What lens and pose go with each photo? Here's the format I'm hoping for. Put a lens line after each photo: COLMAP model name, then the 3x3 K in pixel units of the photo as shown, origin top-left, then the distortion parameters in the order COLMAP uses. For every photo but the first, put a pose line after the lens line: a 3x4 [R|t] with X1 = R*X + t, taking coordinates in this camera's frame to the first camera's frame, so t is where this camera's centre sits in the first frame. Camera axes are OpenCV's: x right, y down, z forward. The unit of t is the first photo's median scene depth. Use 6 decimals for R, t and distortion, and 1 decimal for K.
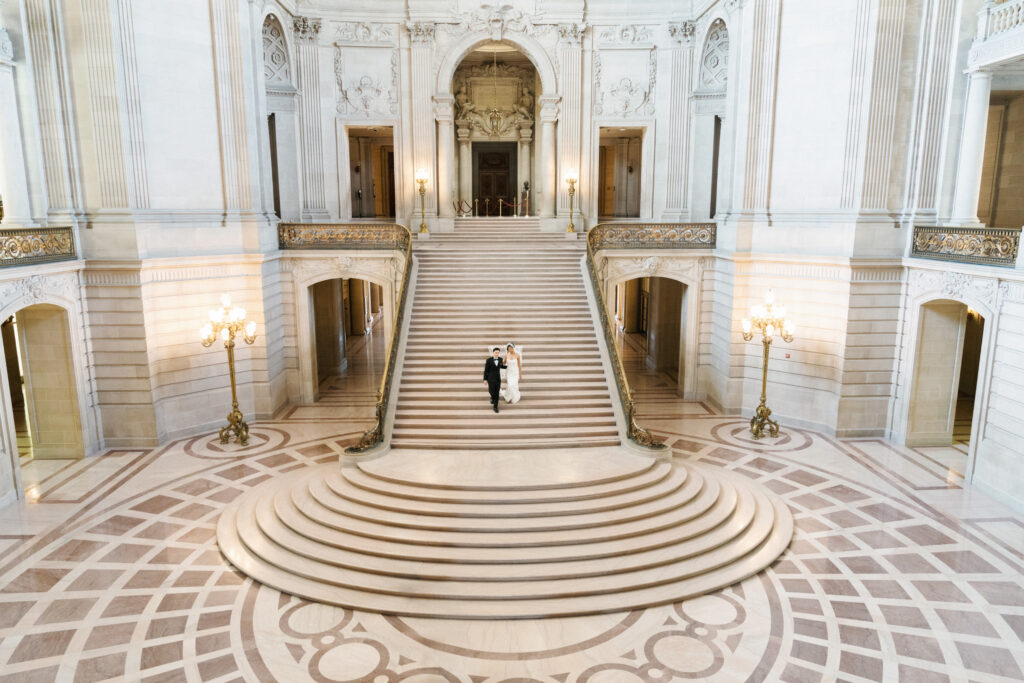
lens RADIAL K [[703.4, 0, 511.8], [0, 703.4, 341.6], [0, 0, 1]] dist [-0.001819, -0.000053]
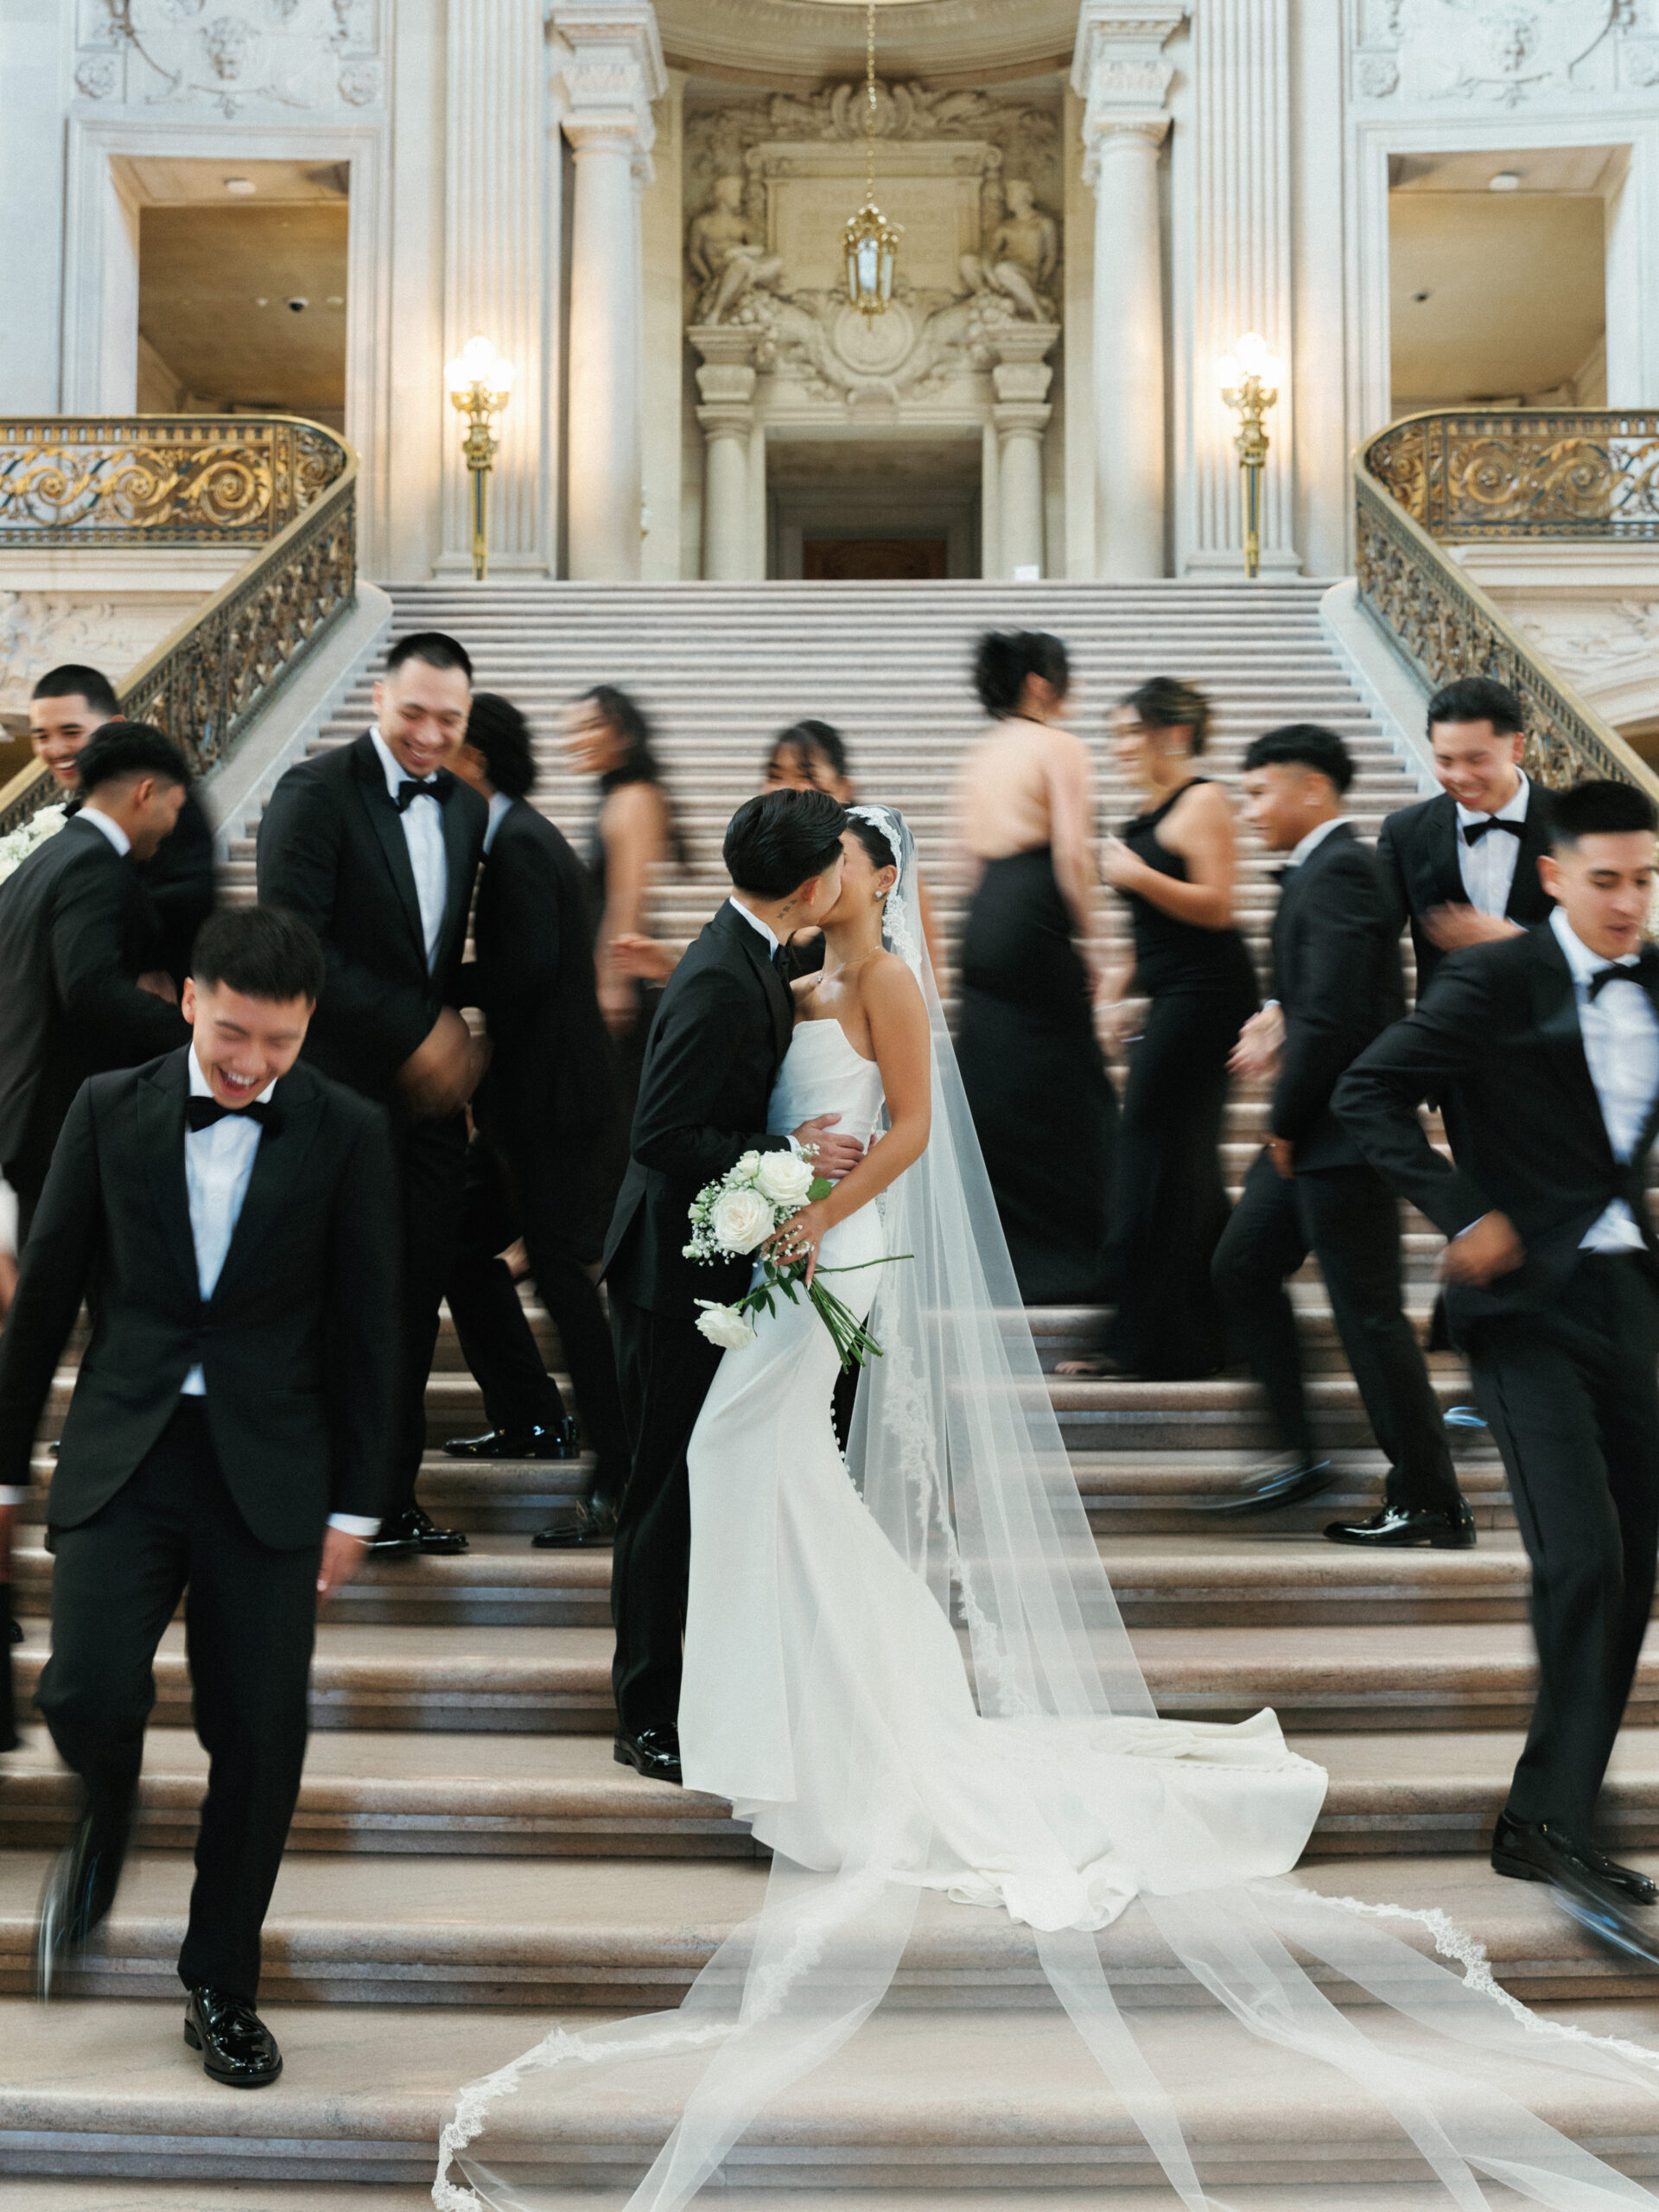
lens RADIAL K [[2762.8, 0, 831.5], [0, 2762.8, 1106.2], [0, 0, 1]] dist [0.024018, 0.000000]
pose [[0.998141, -0.003486, -0.060851, 0.013049], [-0.012589, 0.965044, -0.261787, 0.131750], [0.059636, 0.262066, 0.963206, 0.259406]]
